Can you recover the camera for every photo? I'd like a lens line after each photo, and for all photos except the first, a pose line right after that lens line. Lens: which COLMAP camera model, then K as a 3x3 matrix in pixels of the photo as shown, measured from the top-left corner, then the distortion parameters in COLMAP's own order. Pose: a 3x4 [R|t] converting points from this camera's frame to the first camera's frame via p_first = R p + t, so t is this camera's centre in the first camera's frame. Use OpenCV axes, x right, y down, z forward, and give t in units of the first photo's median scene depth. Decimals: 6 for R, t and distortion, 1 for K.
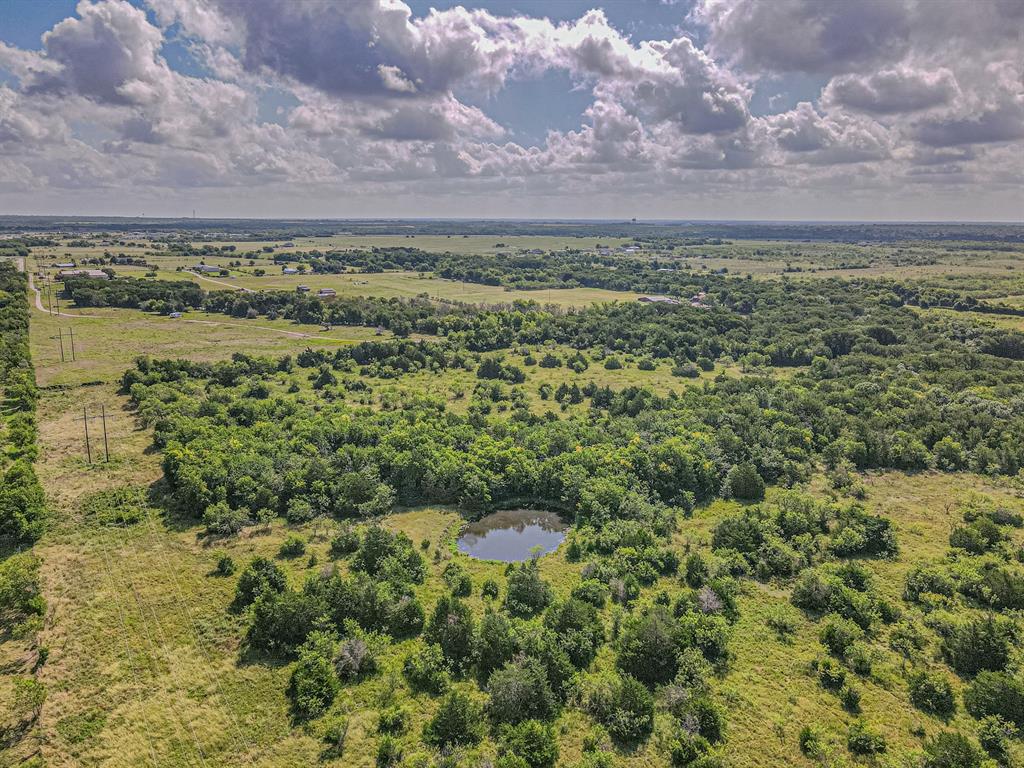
lens RADIAL K [[747.5, 0, 507.3], [0, 747.5, 388.4], [0, 0, 1]] dist [0.012008, 0.011336]
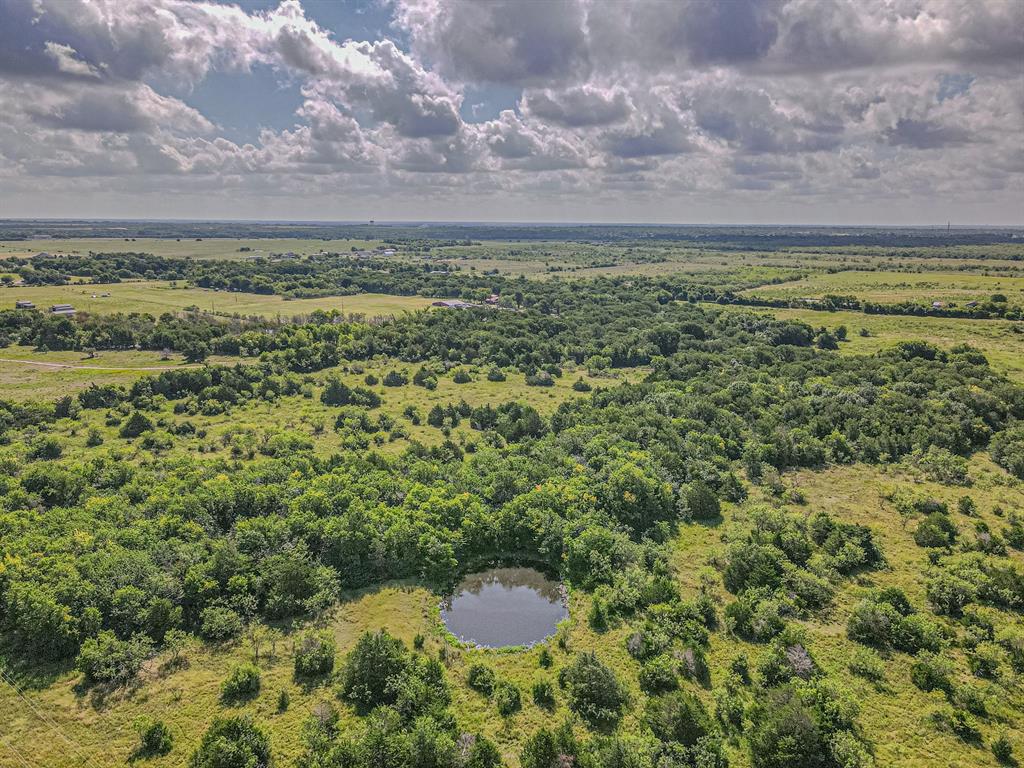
lens RADIAL K [[747.5, 0, 507.3], [0, 747.5, 388.4], [0, 0, 1]] dist [0.012008, 0.011336]
pose [[0.939784, -0.074990, 0.333440, -0.109673], [0.075609, 0.997075, 0.011141, -0.023232], [-0.333300, 0.014741, 0.942706, 0.097795]]
